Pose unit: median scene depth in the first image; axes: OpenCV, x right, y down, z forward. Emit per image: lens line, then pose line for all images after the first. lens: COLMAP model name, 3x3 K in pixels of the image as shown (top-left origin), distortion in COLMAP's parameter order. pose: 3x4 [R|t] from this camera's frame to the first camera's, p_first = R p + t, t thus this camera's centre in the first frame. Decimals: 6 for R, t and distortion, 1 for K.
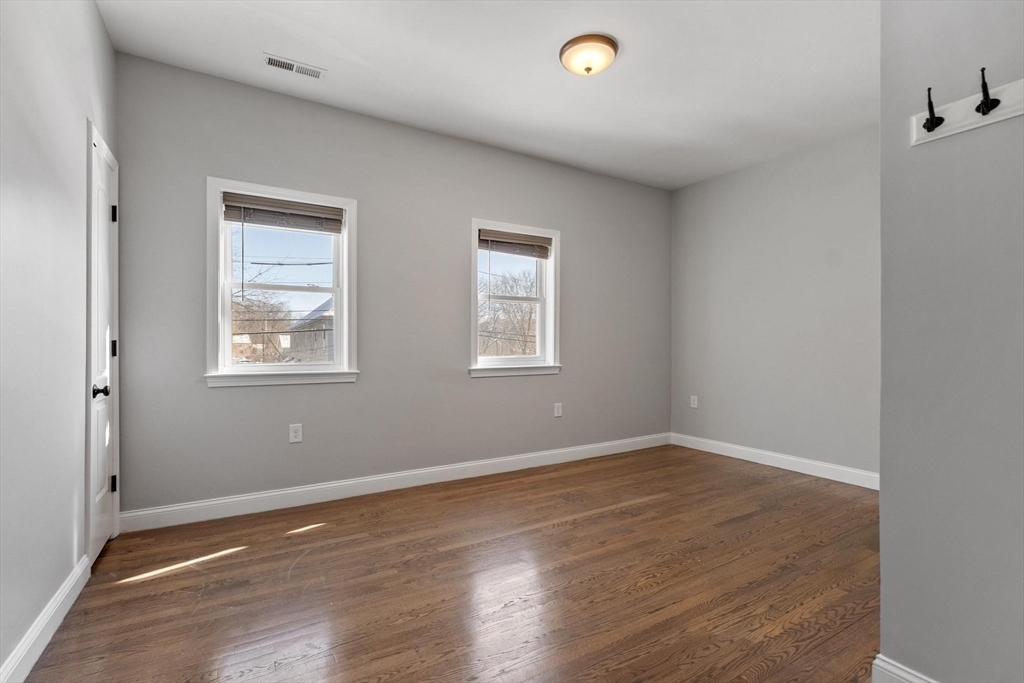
lens RADIAL K [[465.0, 0, 499.9], [0, 465.0, 337.3], [0, 0, 1]] dist [0.001008, 0.000058]
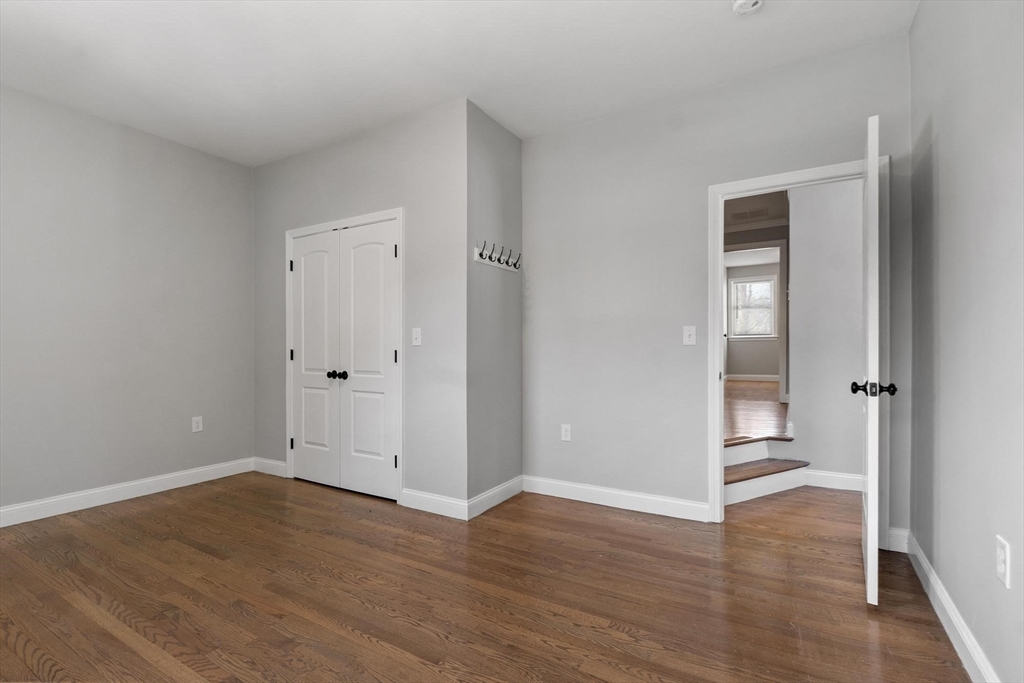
lens RADIAL K [[454.1, 0, 532.5], [0, 454.1, 350.8], [0, 0, 1]] dist [-0.000749, -0.000240]
pose [[-0.499899, -0.003944, 0.866075, -0.585756], [-0.009787, 0.999952, -0.001096, 0.009116], [-0.866029, -0.009024, -0.499913, 0.963686]]
